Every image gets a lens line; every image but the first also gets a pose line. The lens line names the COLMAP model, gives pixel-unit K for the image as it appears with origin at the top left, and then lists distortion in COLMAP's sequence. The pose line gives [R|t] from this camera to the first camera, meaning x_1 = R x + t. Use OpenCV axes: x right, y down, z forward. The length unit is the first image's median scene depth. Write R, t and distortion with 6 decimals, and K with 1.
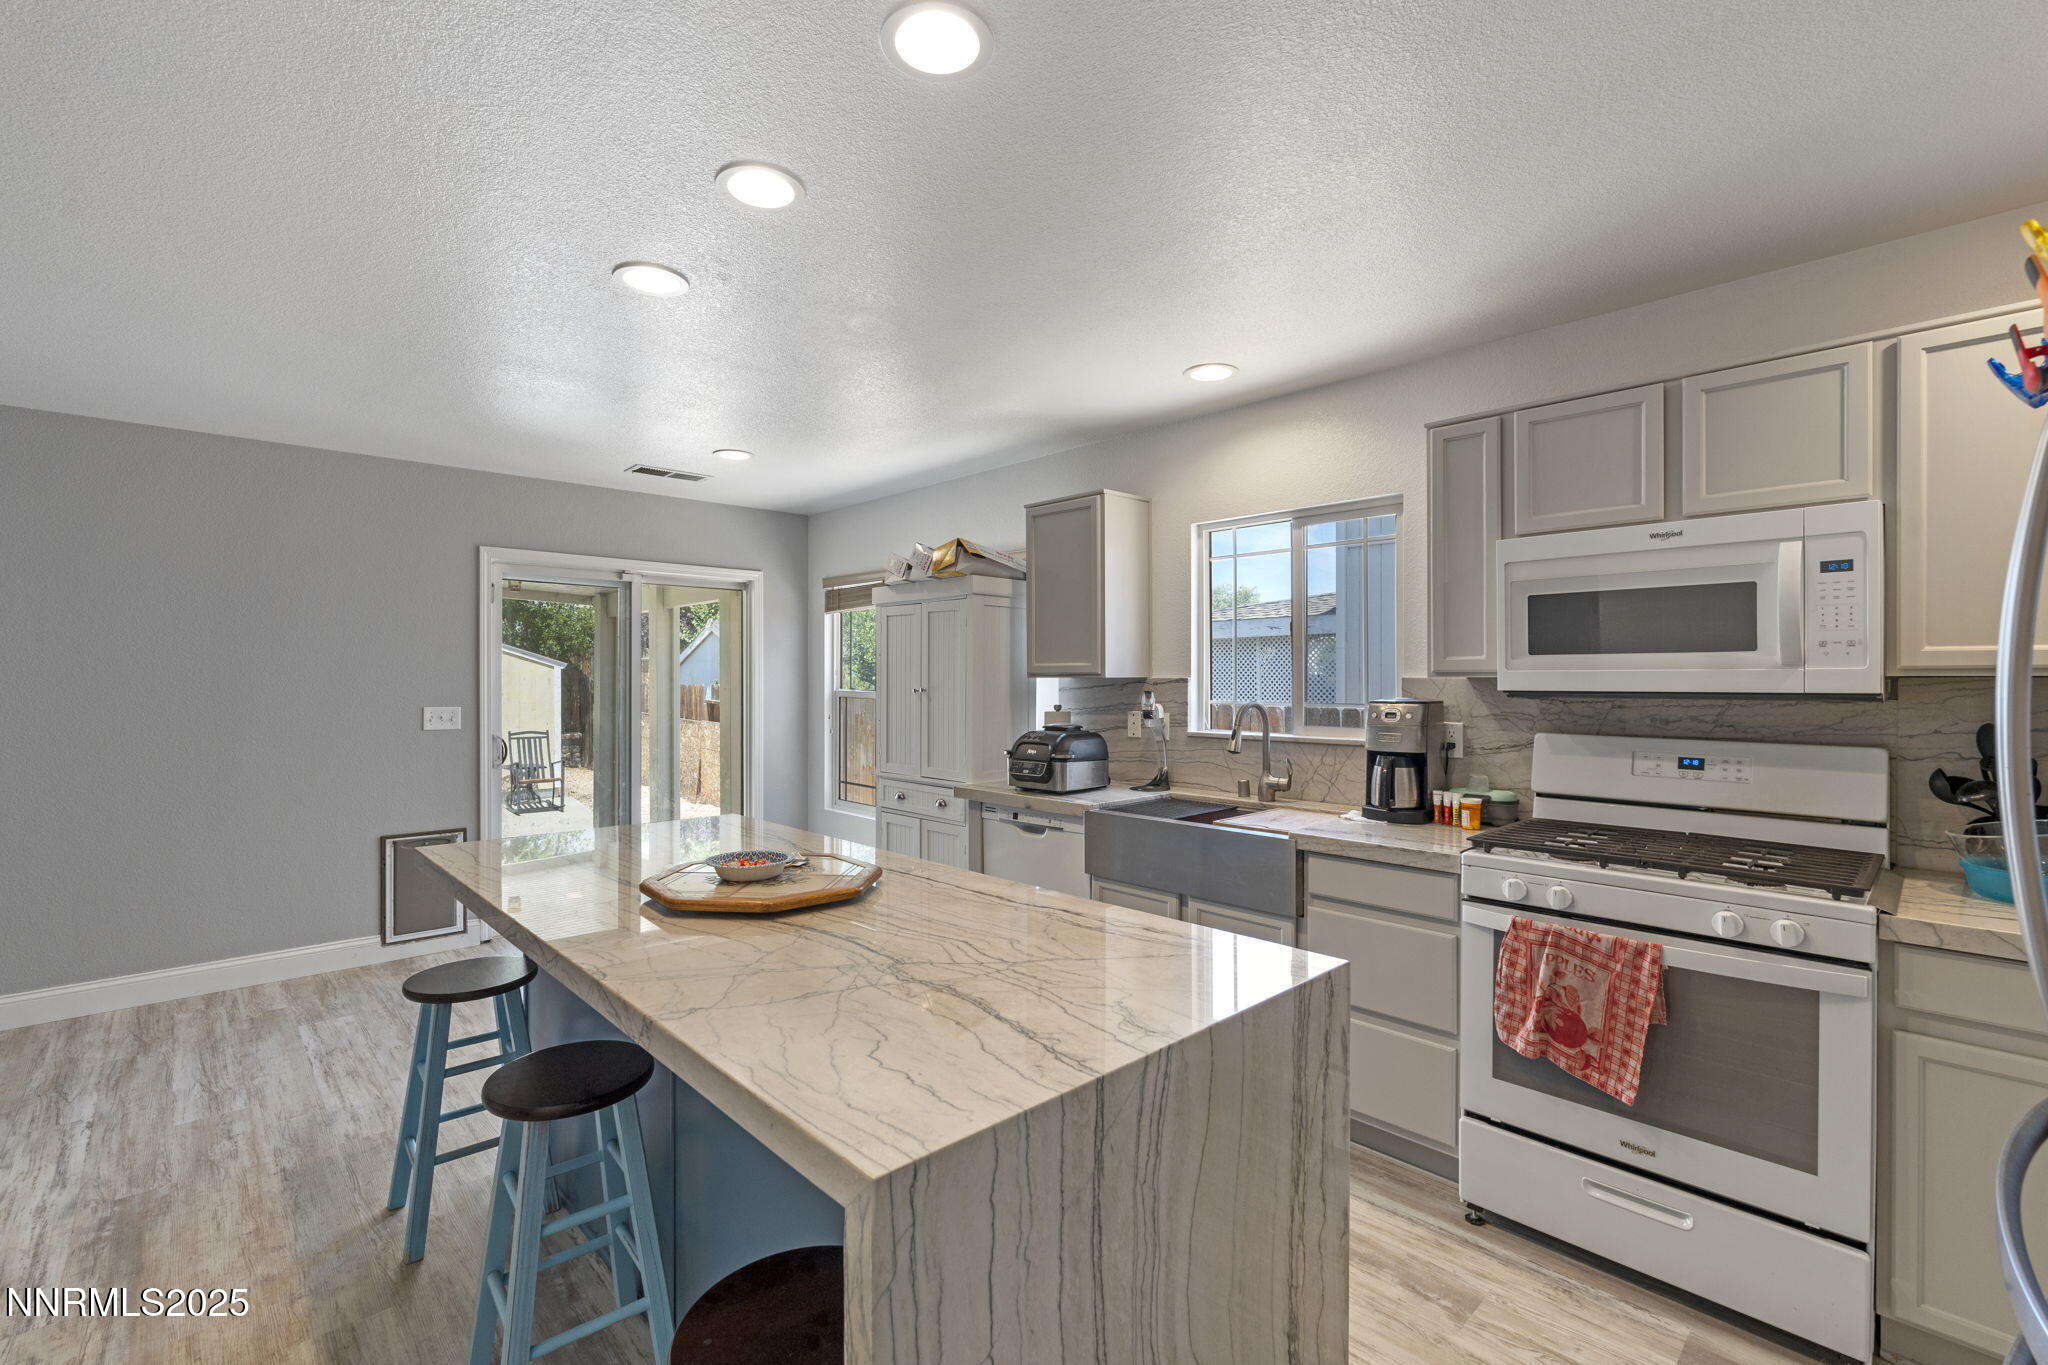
lens RADIAL K [[894.6, 0, 1008.7], [0, 894.6, 673.8], [0, 0, 1]] dist [-0.003722, 0.001132]
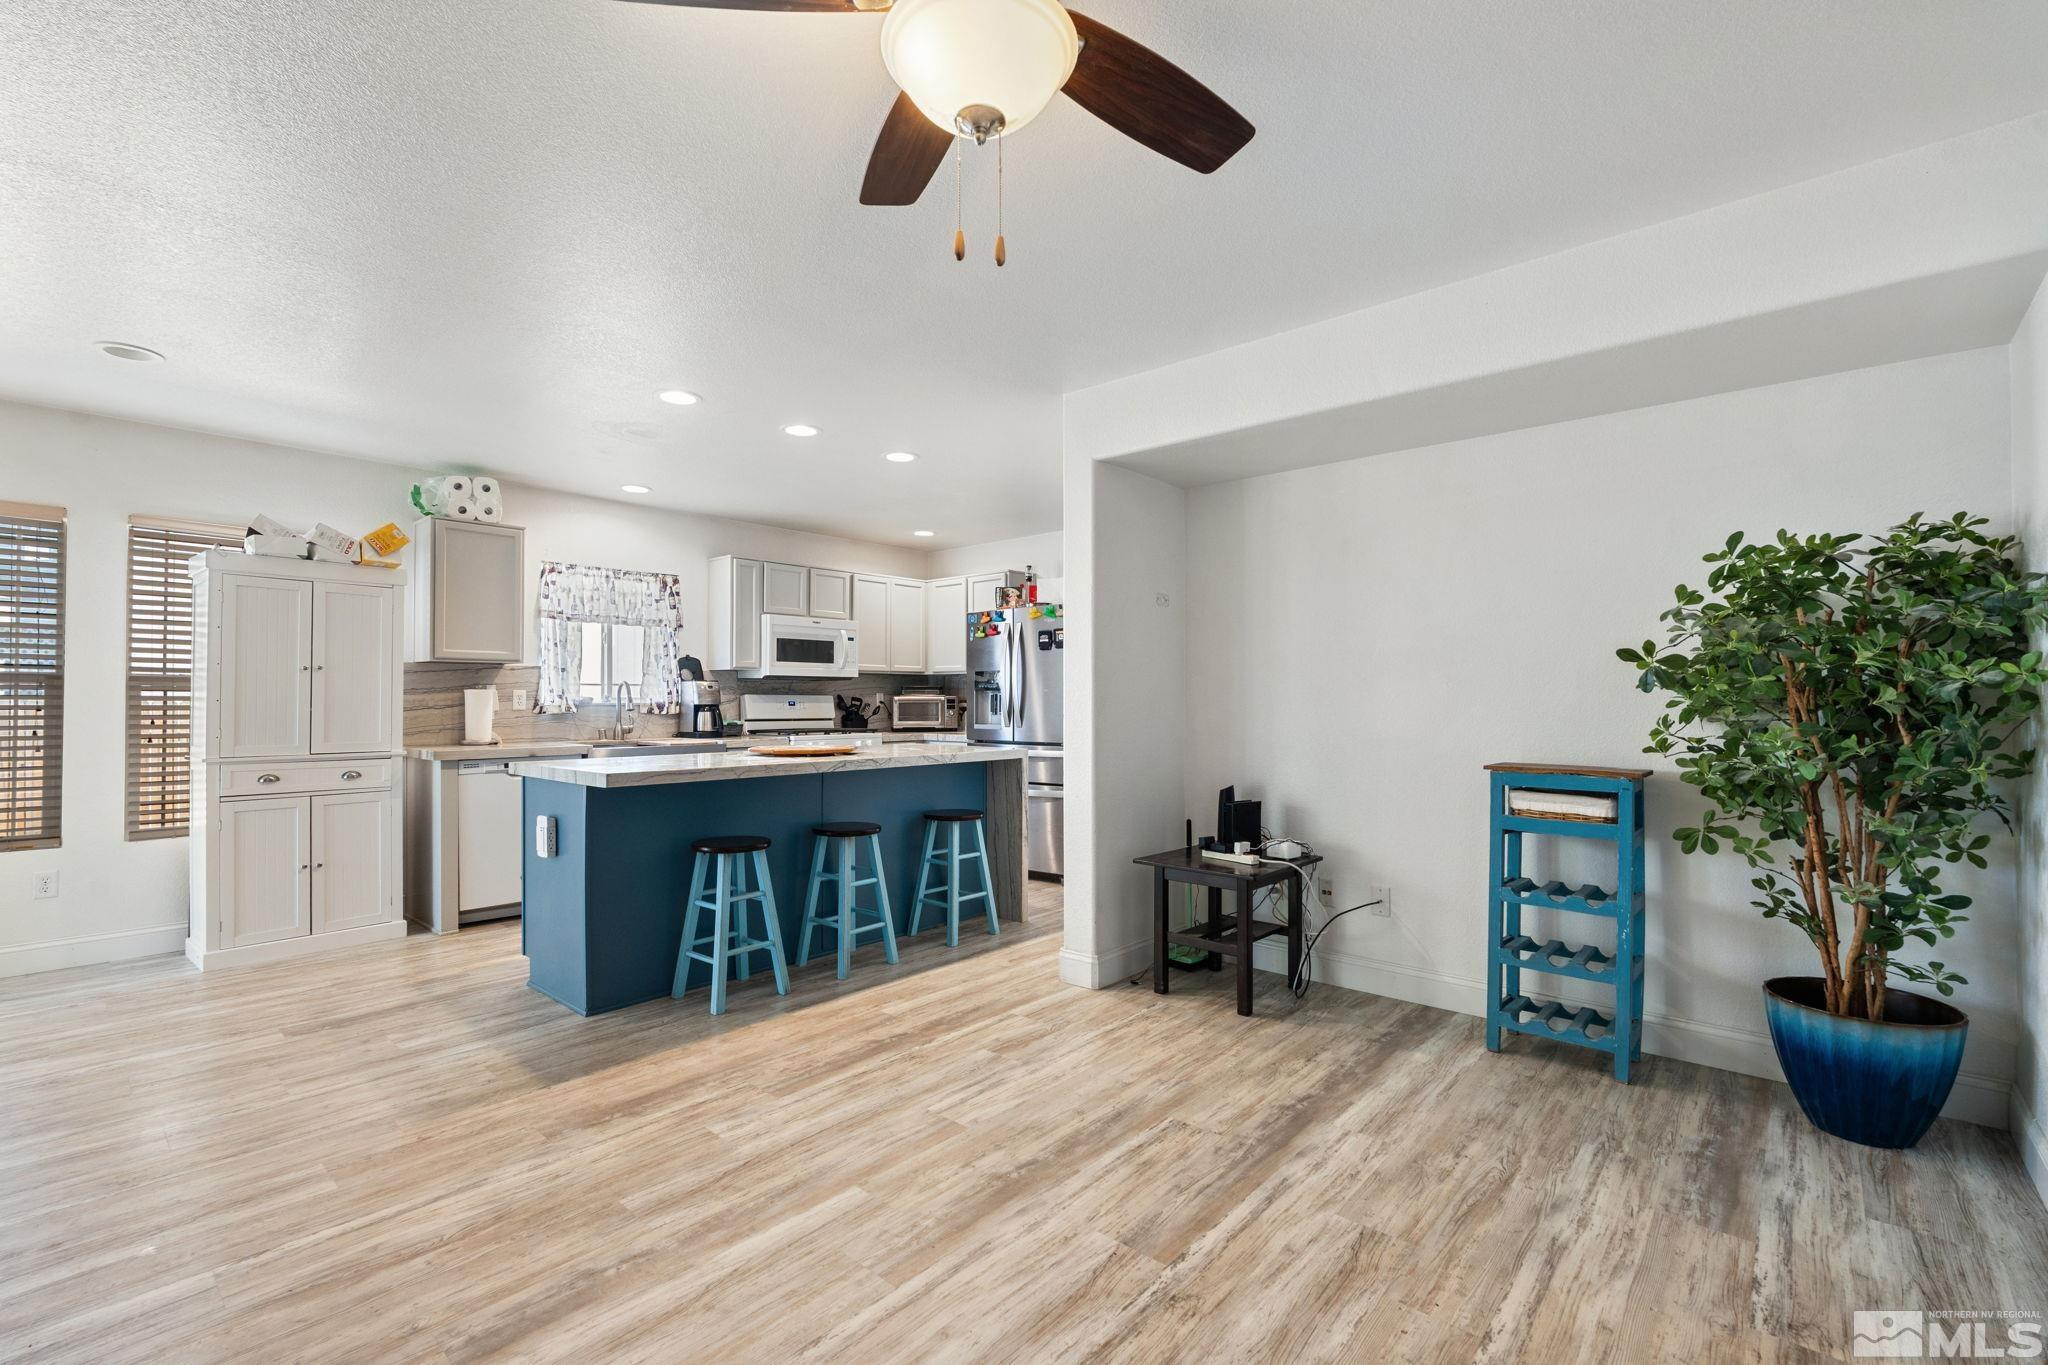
lens RADIAL K [[894.6, 0, 1019.0], [0, 894.6, 709.4], [0, 0, 1]] dist [-0.003722, 0.001132]
pose [[-0.089703, -0.009012, 0.995928, -1.340665], [-0.004631, 0.999952, 0.008631, 0.059985], [-0.995958, -0.003838, -0.089740, 0.364382]]
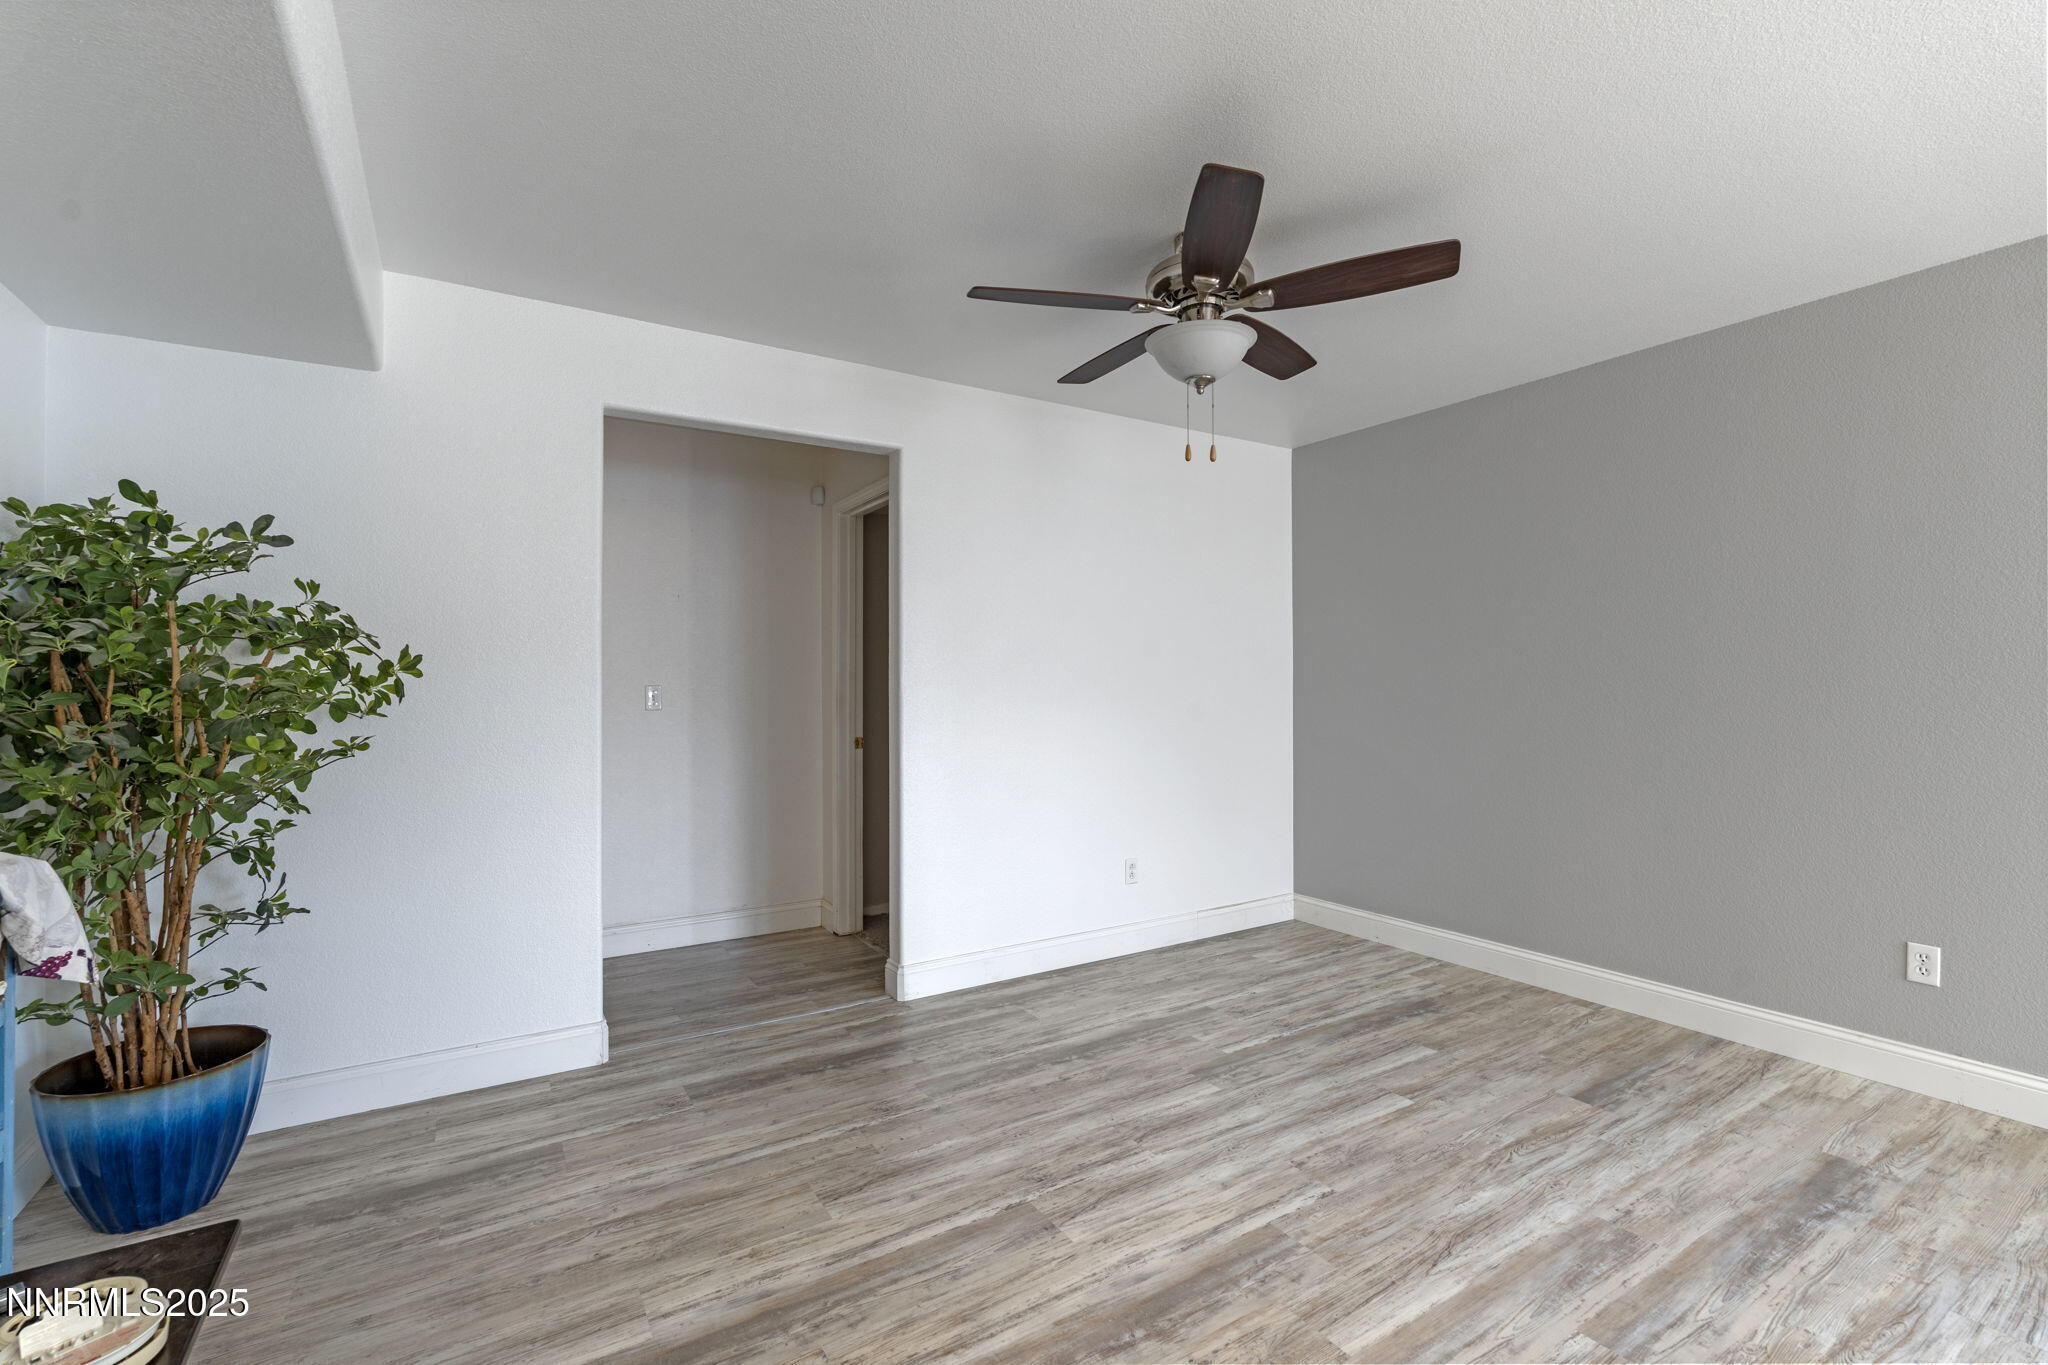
lens RADIAL K [[894.6, 0, 1019.9], [0, 894.6, 682.6], [0, 0, 1]] dist [-0.003722, 0.001132]
pose [[-0.191012, -0.002308, -0.981585, -0.263461], [0.006646, 0.999971, -0.003644, 0.044095], [0.981565, -0.007220, -0.190992, 0.342091]]
